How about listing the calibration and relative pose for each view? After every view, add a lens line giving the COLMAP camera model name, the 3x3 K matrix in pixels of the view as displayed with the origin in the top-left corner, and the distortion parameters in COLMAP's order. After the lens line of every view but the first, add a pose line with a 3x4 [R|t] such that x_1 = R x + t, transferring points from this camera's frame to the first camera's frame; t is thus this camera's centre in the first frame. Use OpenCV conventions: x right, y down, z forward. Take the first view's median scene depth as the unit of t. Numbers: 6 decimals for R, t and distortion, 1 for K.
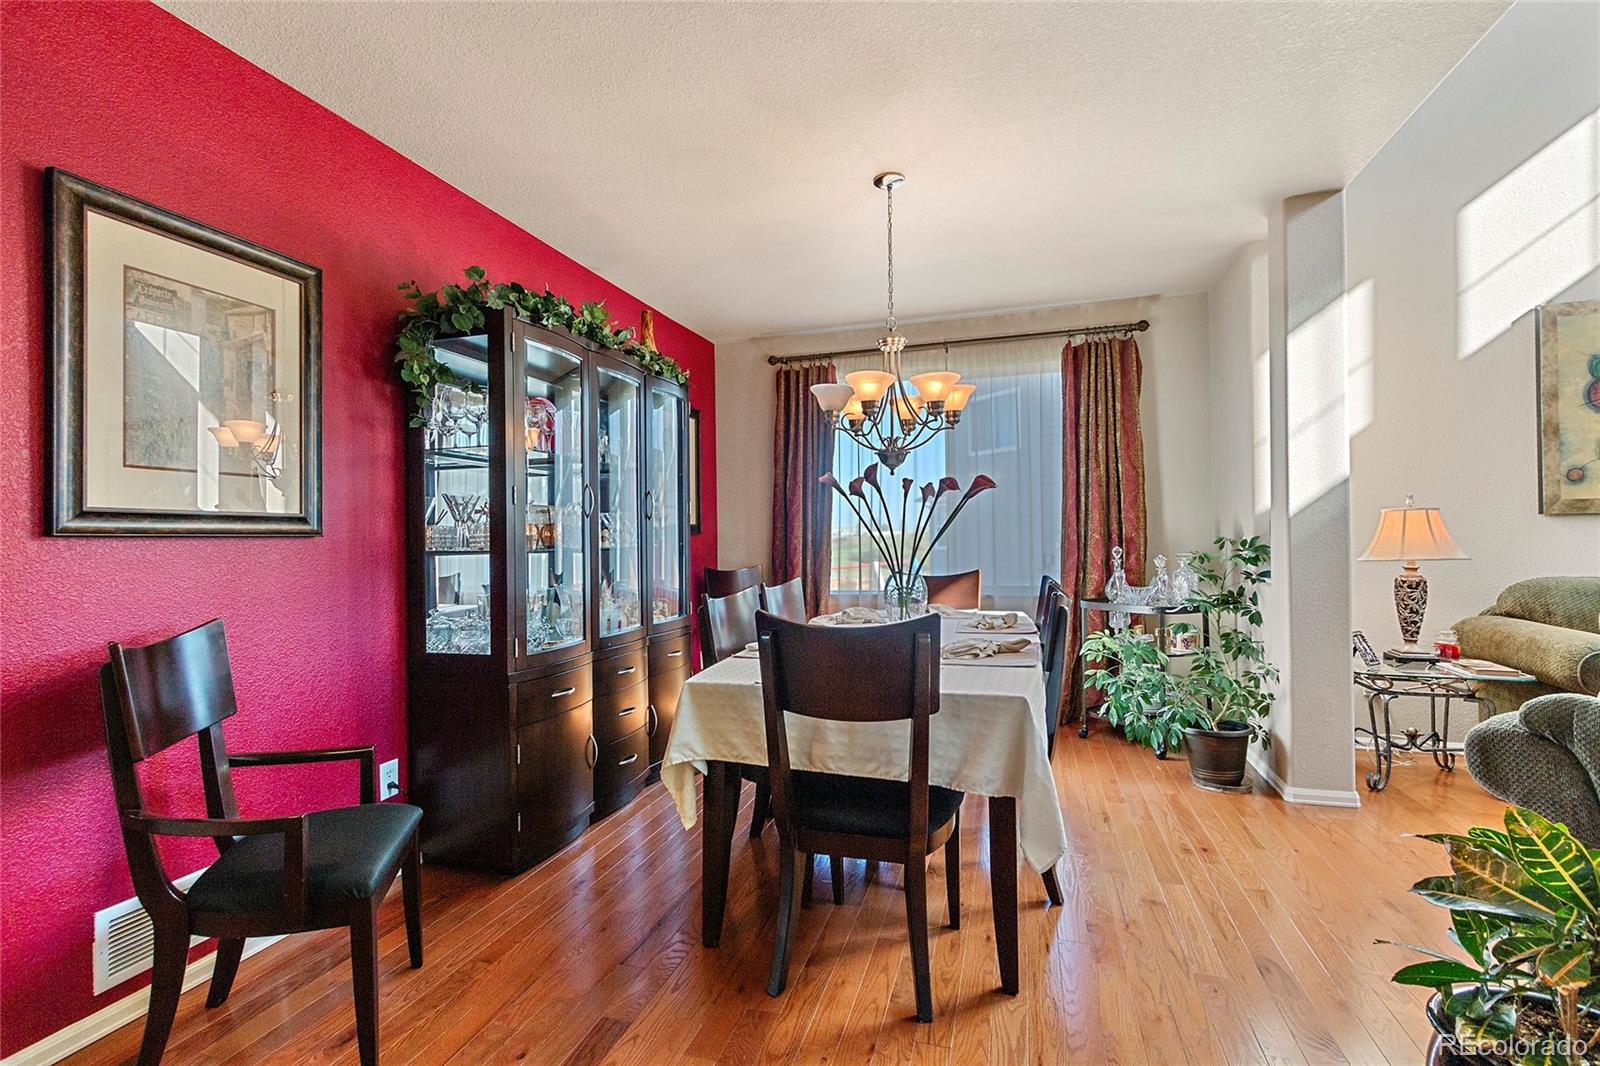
lens RADIAL K [[729.1, 0, 796.4], [0, 729.1, 536.4], [0, 0, 1]] dist [0.010905, -0.002604]
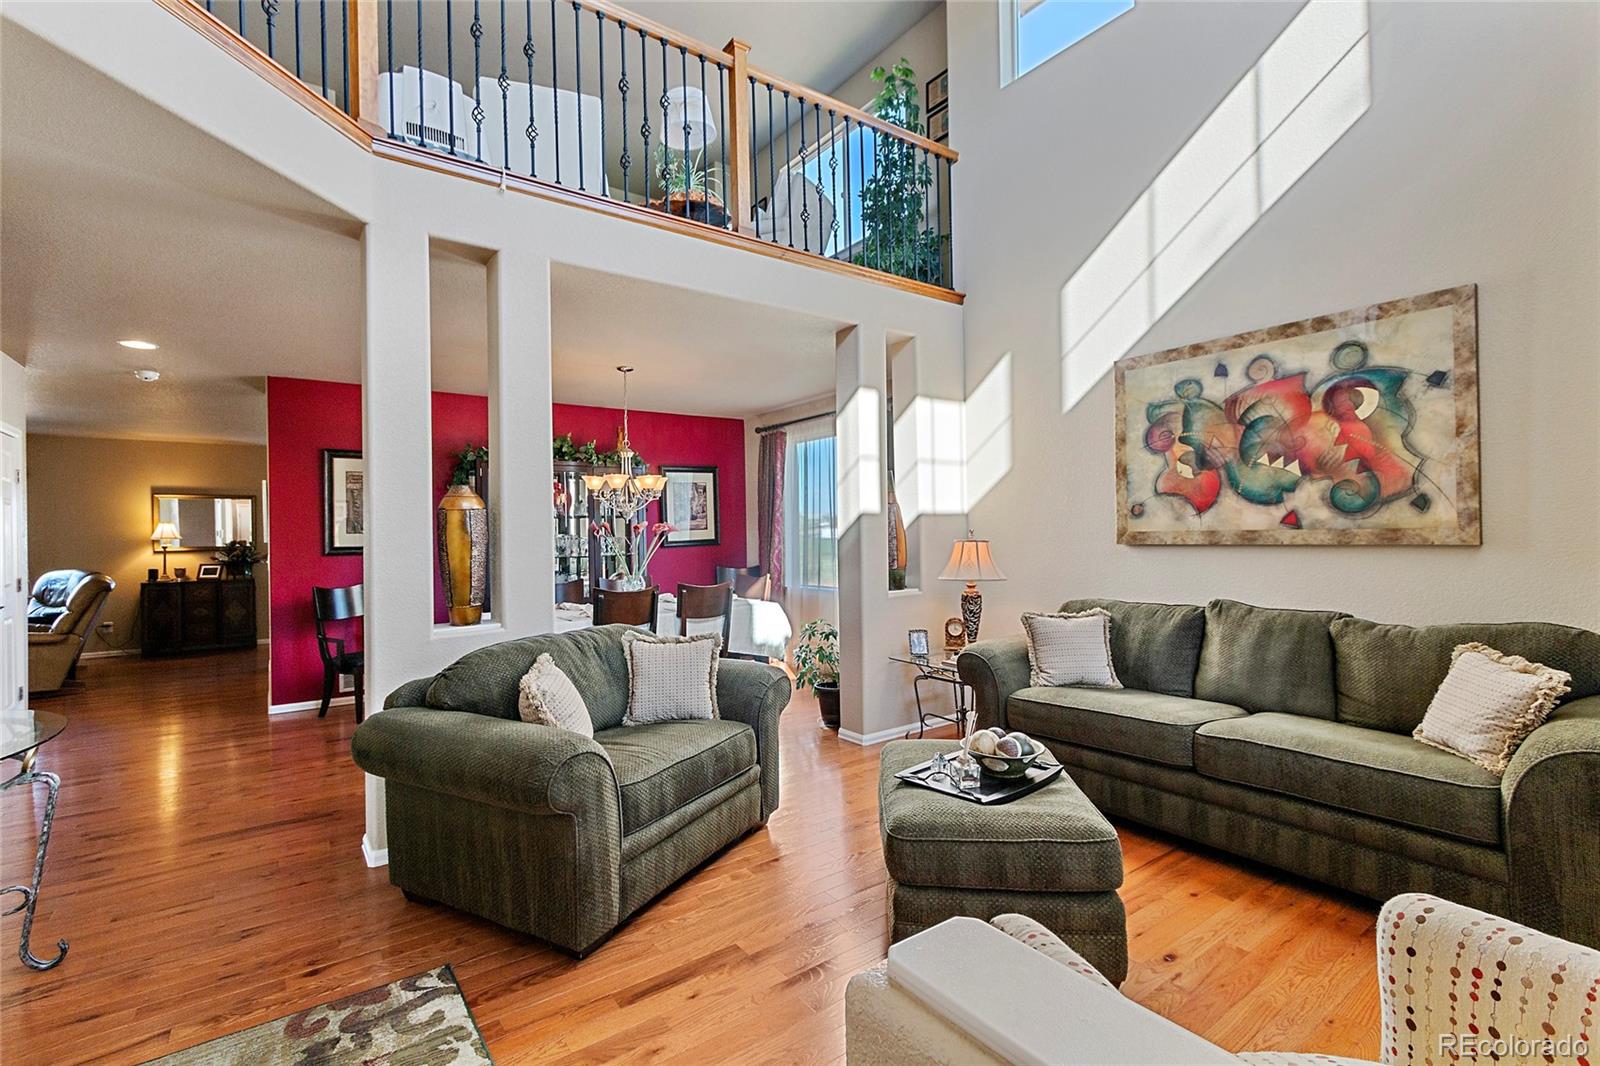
lens RADIAL K [[729.1, 0, 802.5], [0, 729.1, 530.1], [0, 0, 1]] dist [0.010905, -0.002604]
pose [[0.807164, -0.000150, -0.590328, 1.302655], [0.000036, 1.000000, -0.000205, -0.052713], [0.590328, 0.000144, 0.807164, -0.210812]]
